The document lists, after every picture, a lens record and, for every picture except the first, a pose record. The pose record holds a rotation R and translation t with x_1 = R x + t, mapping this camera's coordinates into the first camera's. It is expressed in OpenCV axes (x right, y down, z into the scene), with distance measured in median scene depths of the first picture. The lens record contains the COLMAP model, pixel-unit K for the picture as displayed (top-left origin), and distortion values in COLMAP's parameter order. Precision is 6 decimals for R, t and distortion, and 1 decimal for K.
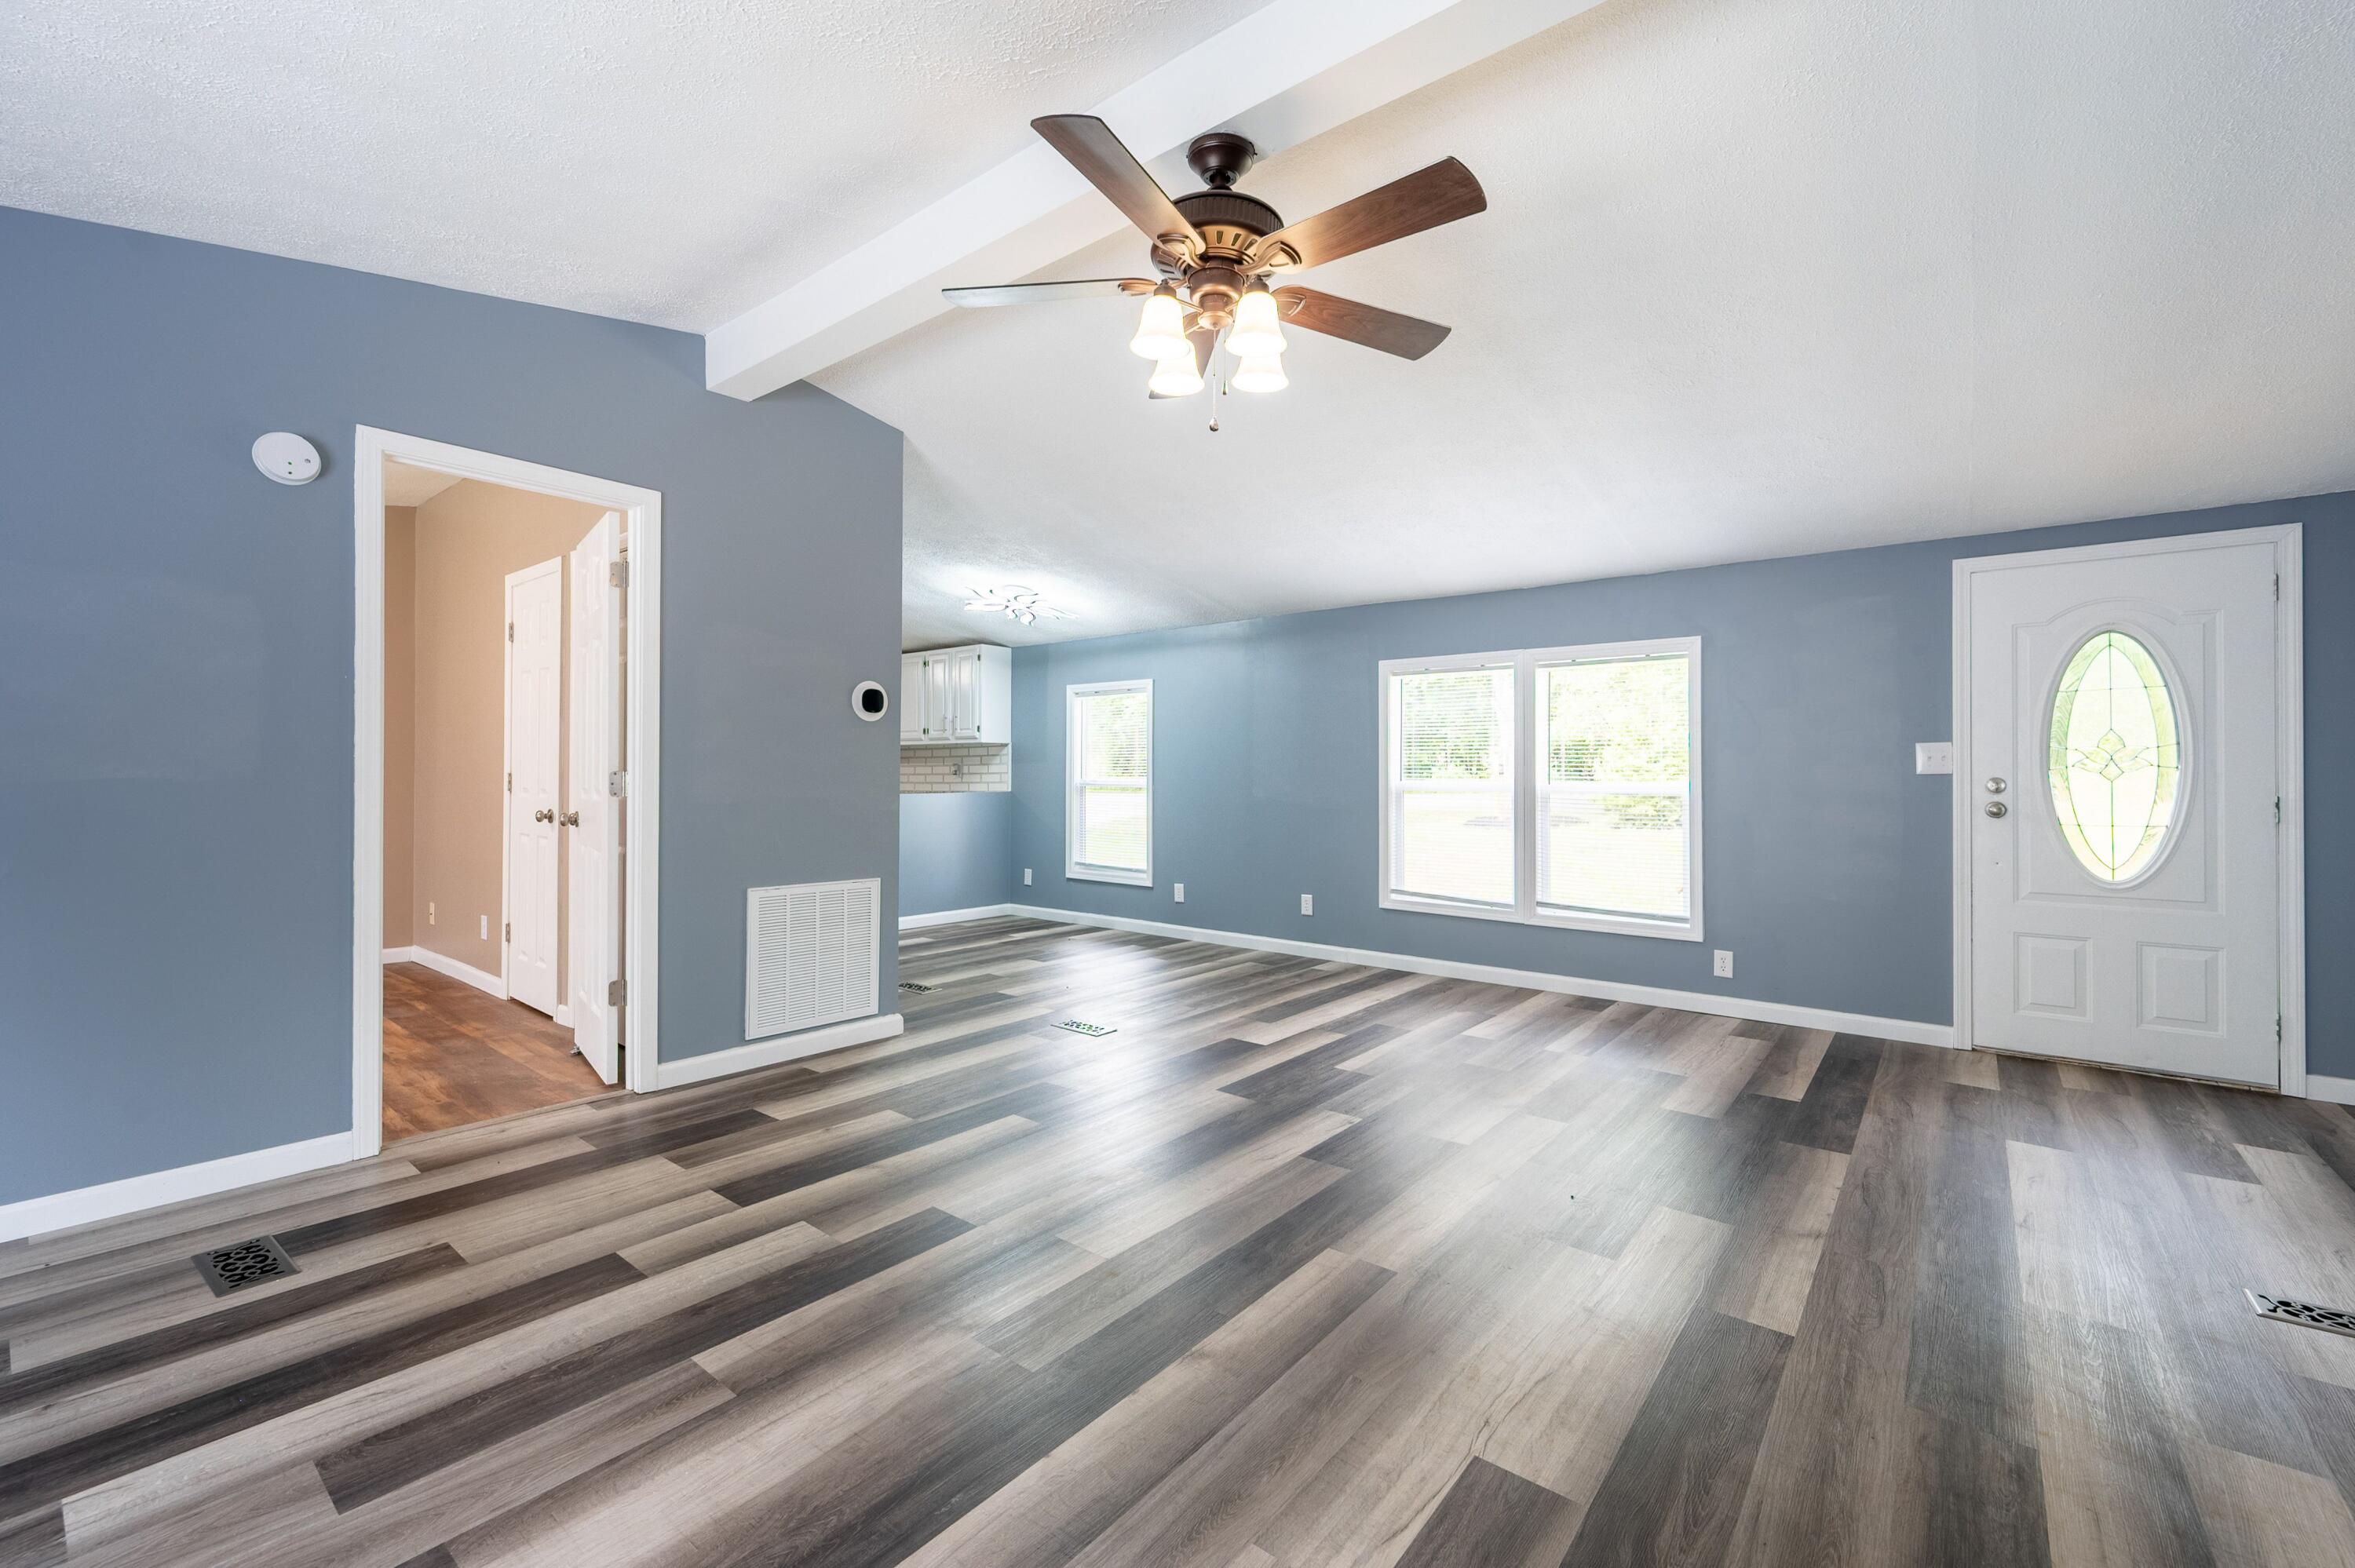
lens RADIAL K [[968.7, 0, 1177.3], [0, 968.7, 766.0], [0, 0, 1]] dist [0.001519, 0.000191]
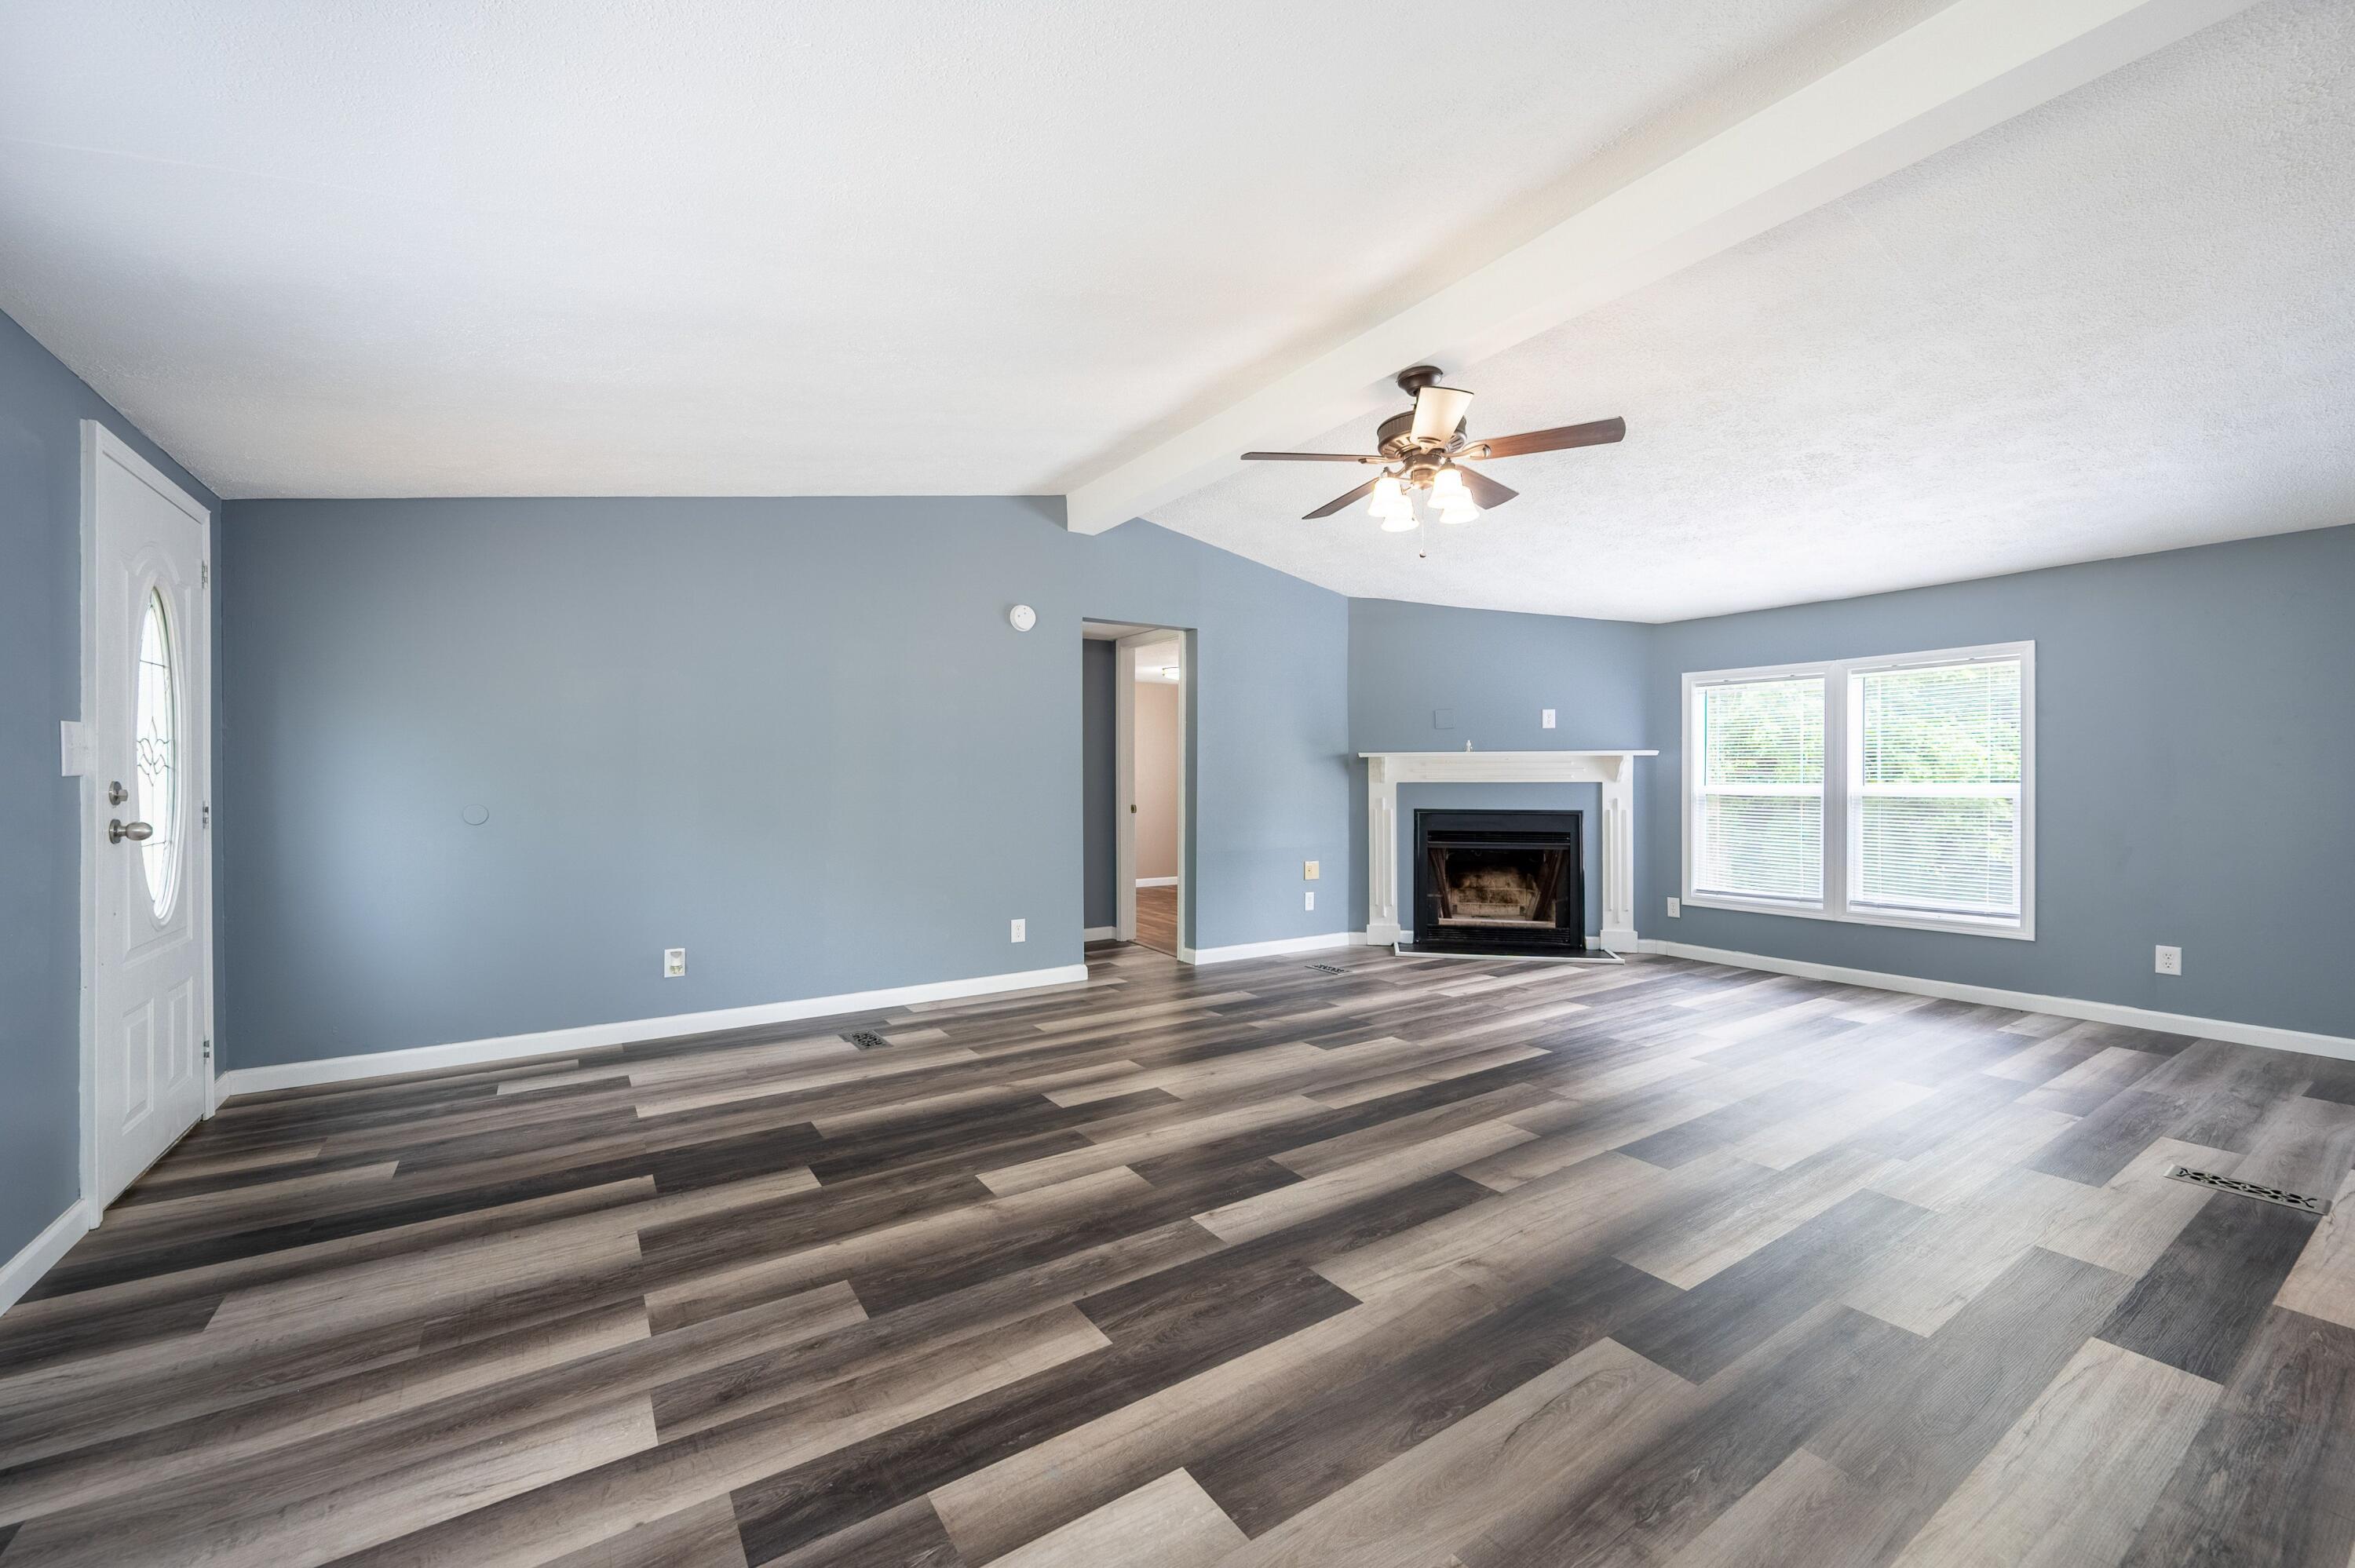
lens RADIAL K [[935.0, 0, 1181.4], [0, 935.0, 775.2], [0, 0, 1]] dist [0.000151, -0.000019]
pose [[-0.955888, -0.002155, 0.293723, -0.026716], [-0.006419, 0.999888, -0.013552, 0.017217], [-0.293661, -0.014839, -0.955795, 2.019019]]
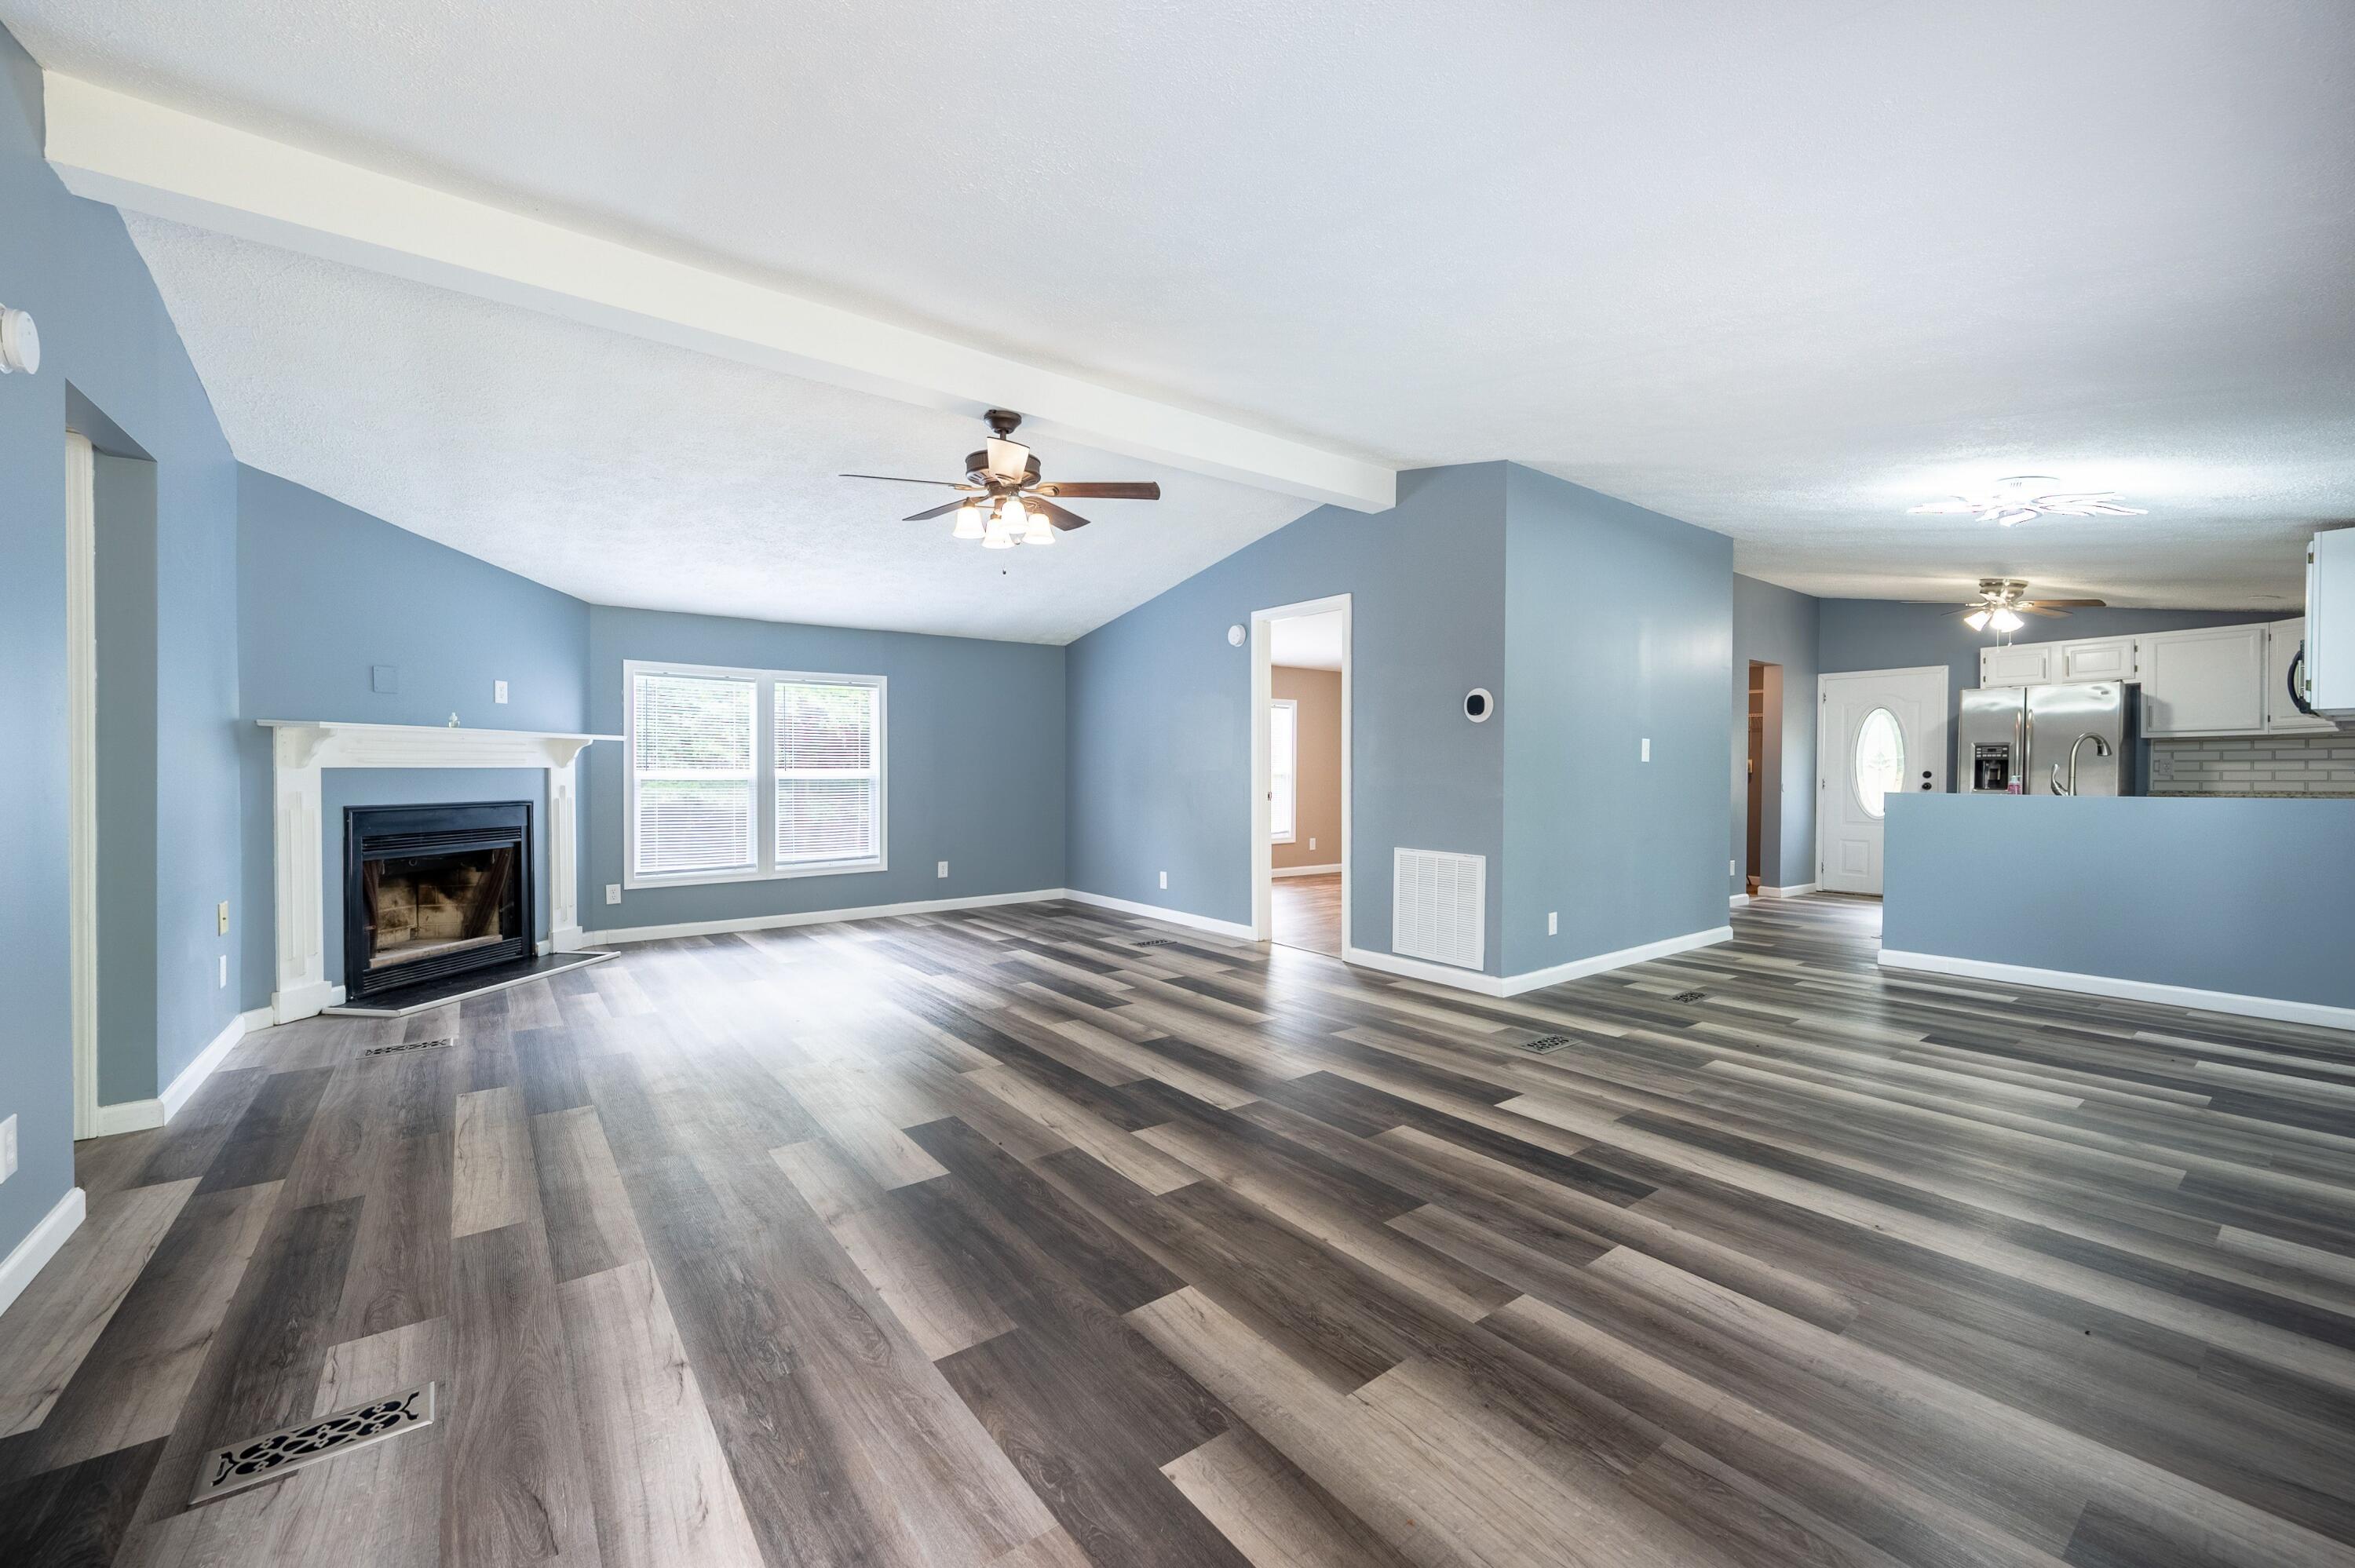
lens RADIAL K [[935.0, 0, 1181.4], [0, 935.0, 775.2], [0, 0, 1]] dist [0.000151, -0.000019]
pose [[-0.234813, 0.000478, -0.972040, 1.317892], [0.007898, 0.999968, -0.001416, 0.026217], [0.972008, -0.008009, -0.234810, 1.378575]]
